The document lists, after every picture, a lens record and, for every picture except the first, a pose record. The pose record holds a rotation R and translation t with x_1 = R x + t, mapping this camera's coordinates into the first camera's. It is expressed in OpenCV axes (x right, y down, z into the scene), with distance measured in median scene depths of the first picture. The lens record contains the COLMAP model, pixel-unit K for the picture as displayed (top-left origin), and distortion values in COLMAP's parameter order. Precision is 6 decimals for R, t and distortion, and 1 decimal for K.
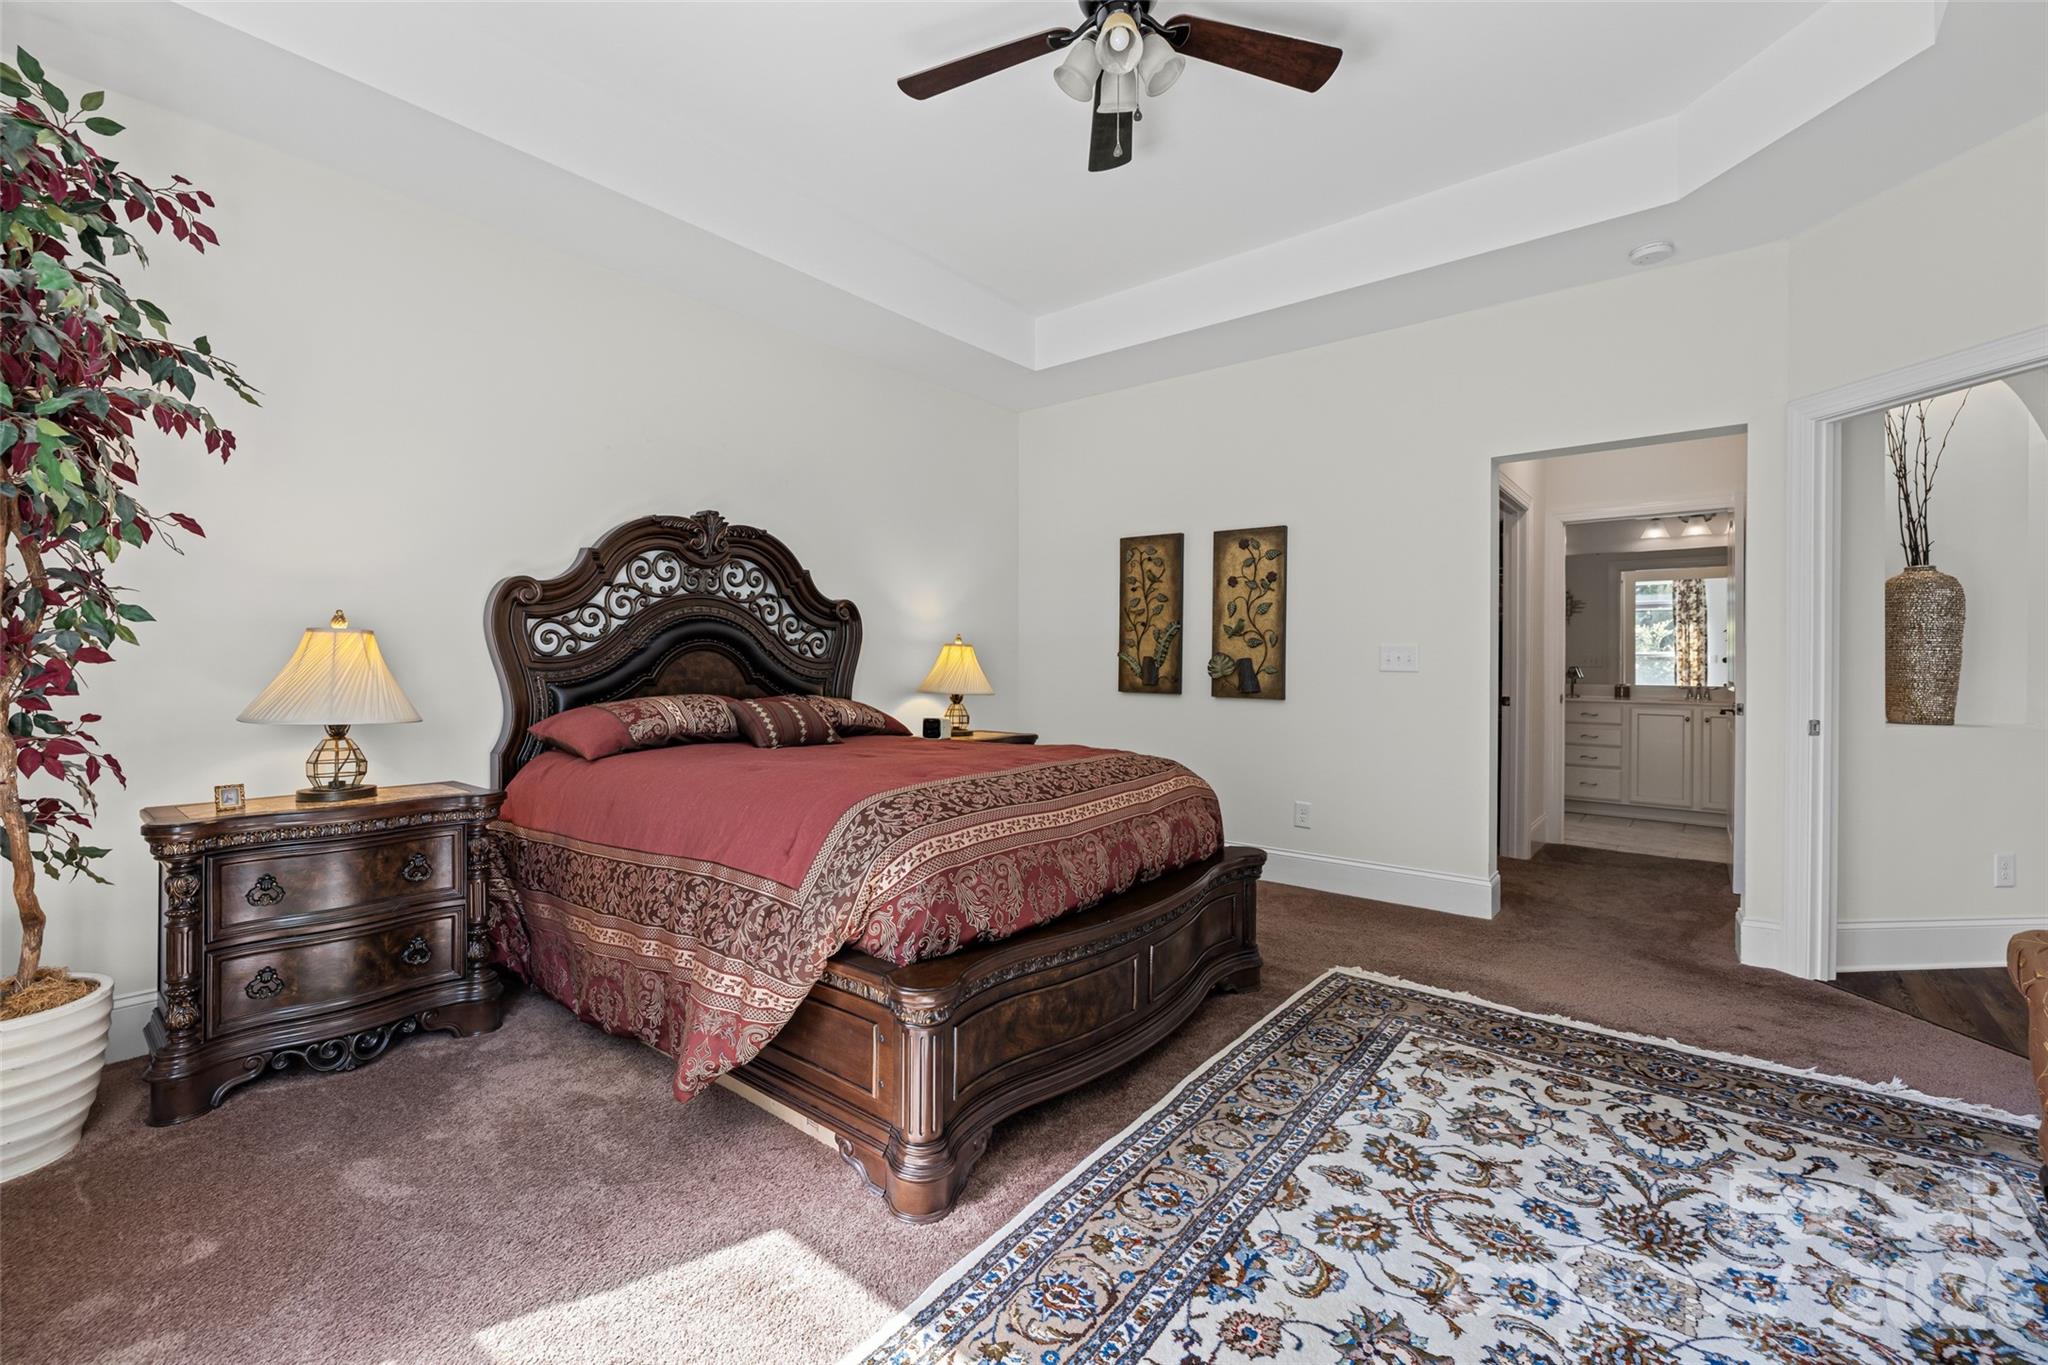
lens RADIAL K [[872.9, 0, 1005.5], [0, 872.9, 661.0], [0, 0, 1]] dist [0.001003, 0.000809]
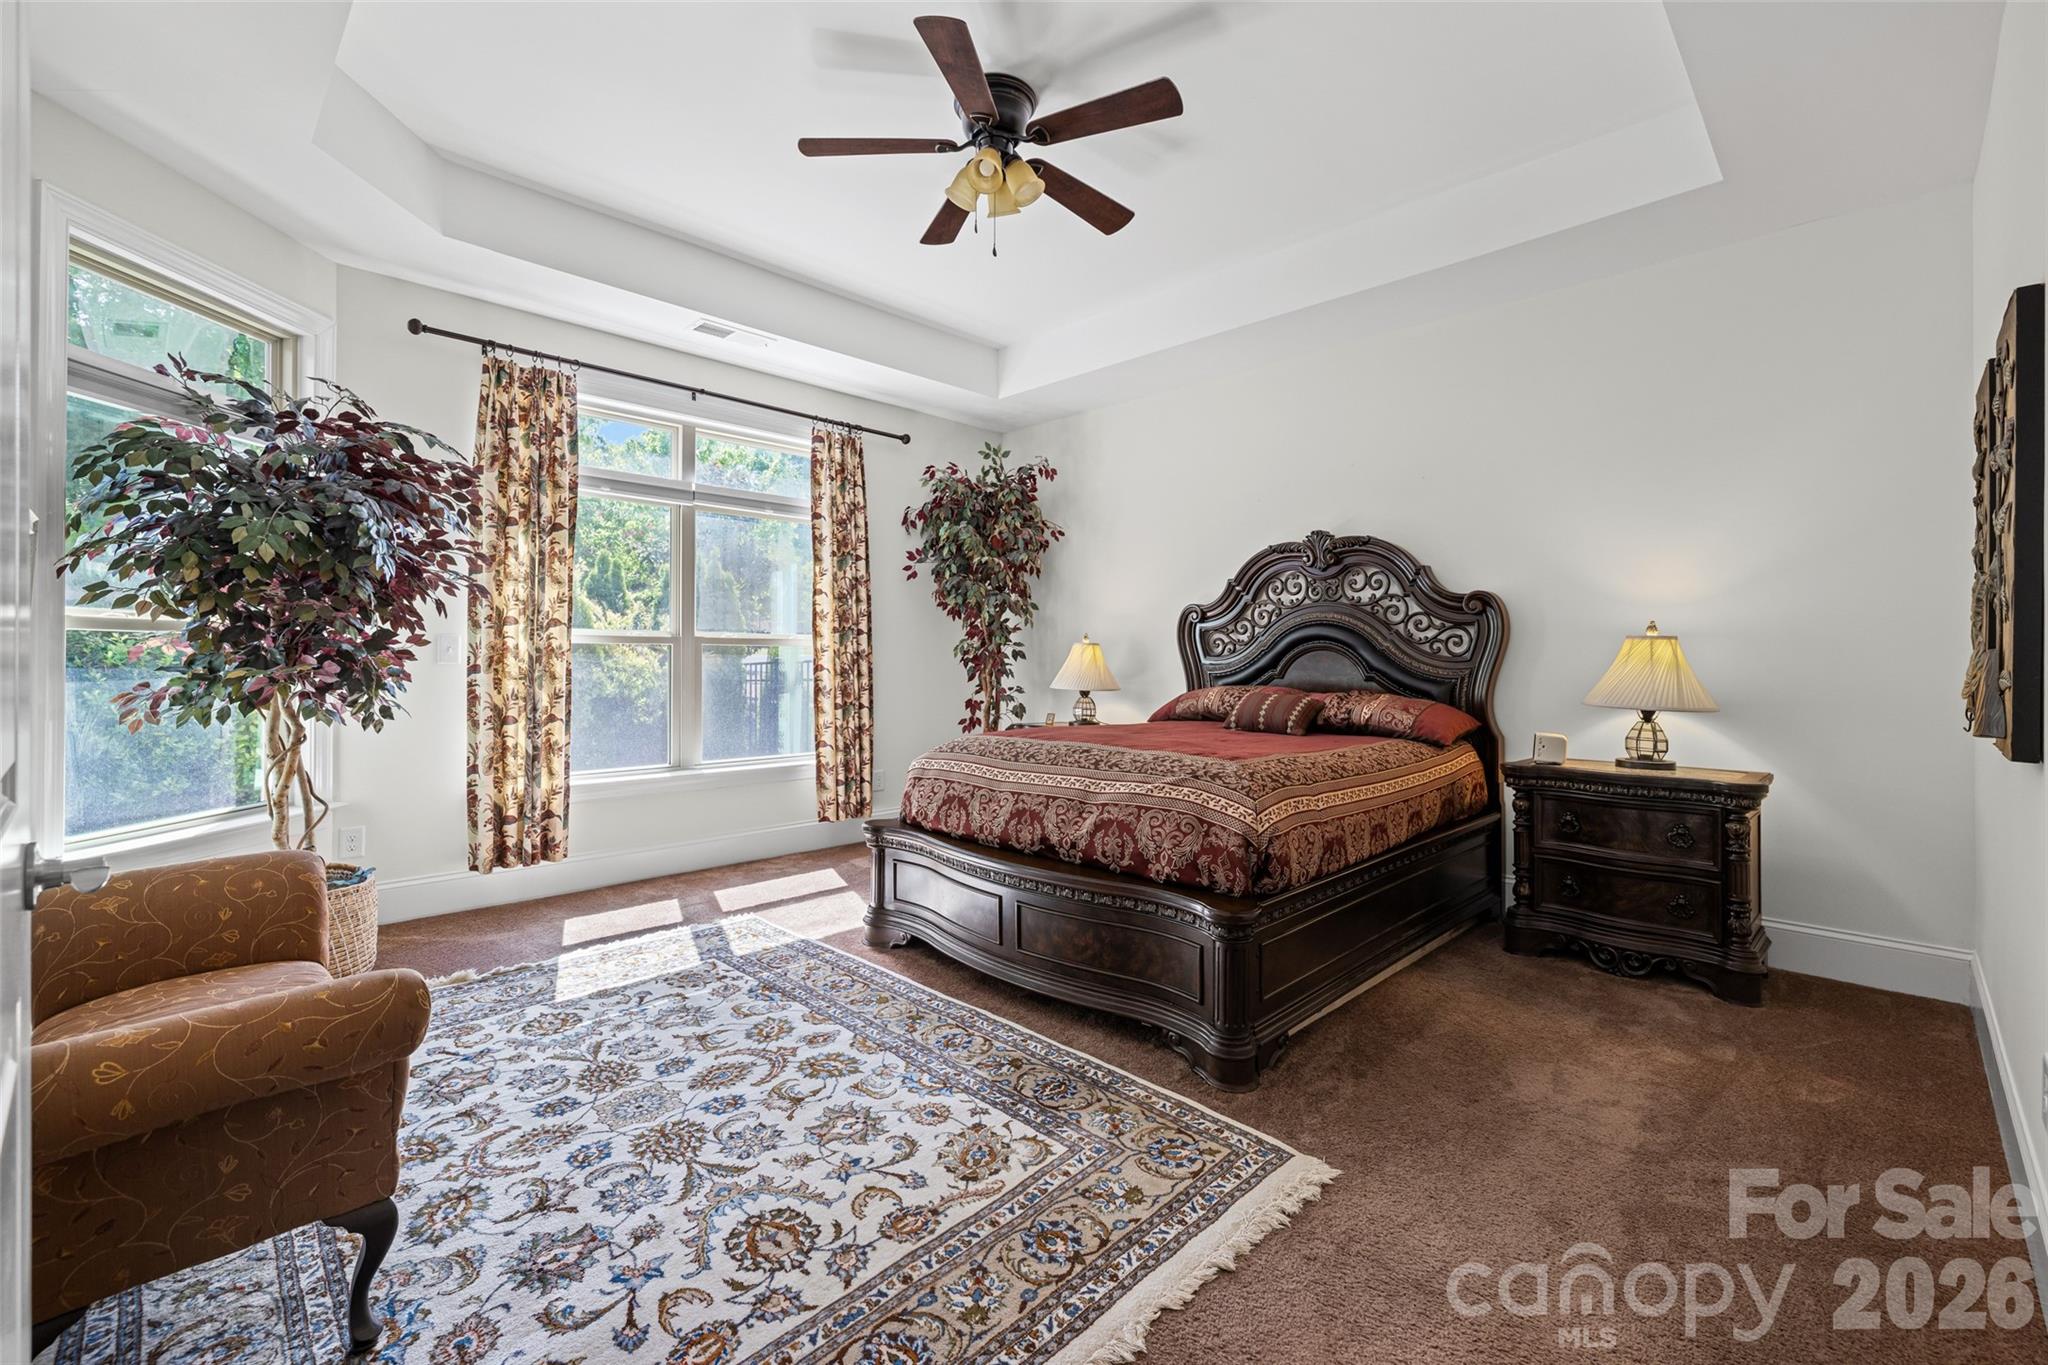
lens RADIAL K [[872.9, 0, 1024.7], [0, 872.9, 653.8], [0, 0, 1]] dist [0.001003, 0.000809]
pose [[-0.107305, -0.012351, -0.994149, 1.270339], [-0.009280, 0.999892, -0.011421, 0.013634], [0.994183, 0.008001, -0.107408, 1.092897]]
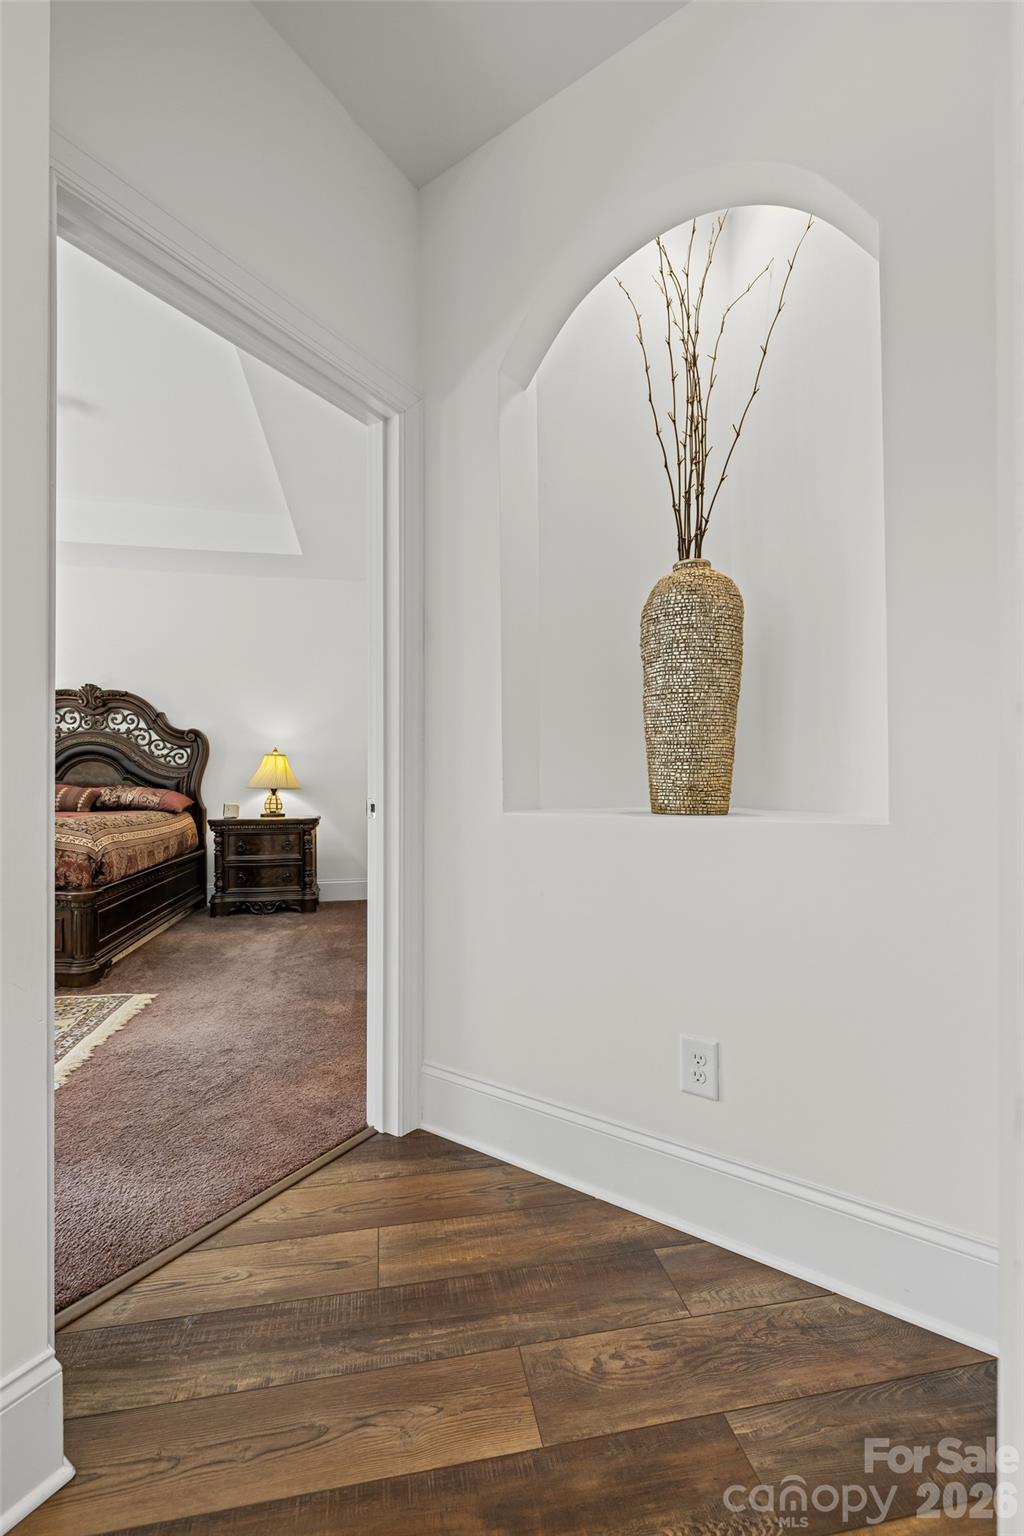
lens RADIAL K [[654.7, 0, 501.0], [0, 654.7, 780.2], [0, 0, 1]] dist [0.001003, 0.000809]
pose [[0.758840, -0.014508, -0.651116, 1.756064], [0.007585, 0.999881, -0.013440, 0.076834], [0.651233, 0.005260, 0.758859, 0.781349]]
